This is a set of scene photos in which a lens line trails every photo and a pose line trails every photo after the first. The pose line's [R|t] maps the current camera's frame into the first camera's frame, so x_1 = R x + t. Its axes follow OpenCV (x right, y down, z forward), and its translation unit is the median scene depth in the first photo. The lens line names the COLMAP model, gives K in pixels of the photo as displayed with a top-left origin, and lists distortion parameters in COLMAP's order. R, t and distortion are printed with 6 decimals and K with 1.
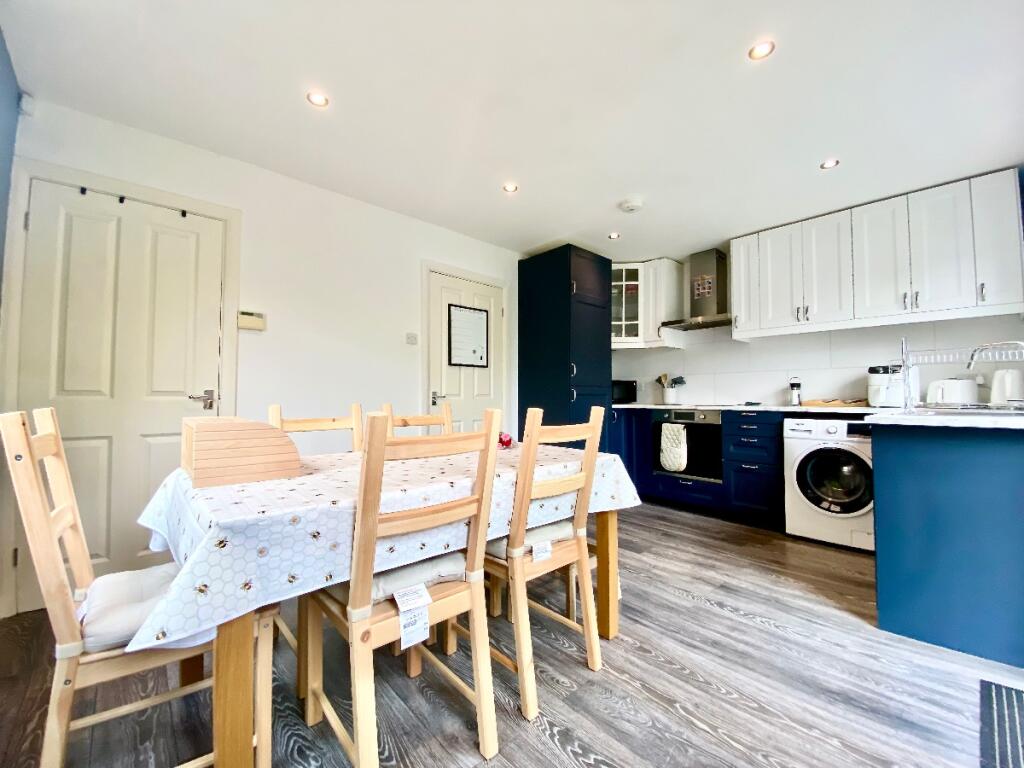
lens RADIAL K [[413.4, 0, 507.0], [0, 413.4, 382.7], [0, 0, 1]] dist [0.037500, -0.029080]
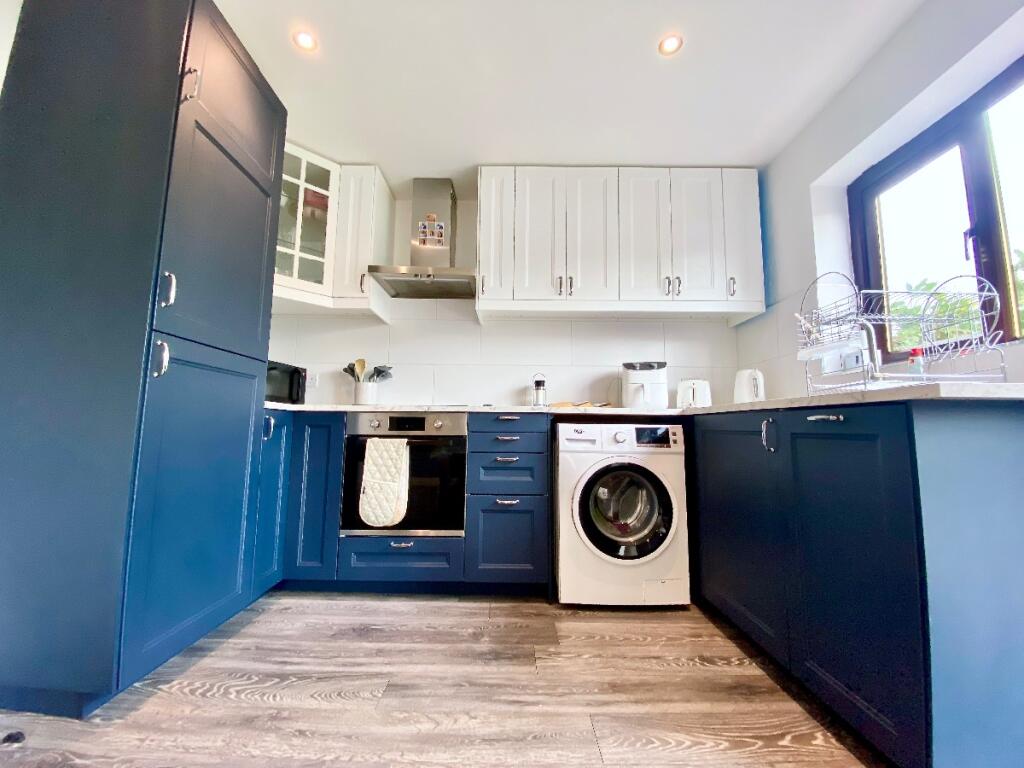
lens RADIAL K [[413.4, 0, 507.0], [0, 413.4, 382.7], [0, 0, 1]] dist [0.037500, -0.029080]
pose [[0.666603, 0.094598, 0.739386, 0.111527], [-0.038287, 0.994951, -0.092776, 0.086591], [-0.744429, 0.033536, 0.666859, 0.625871]]
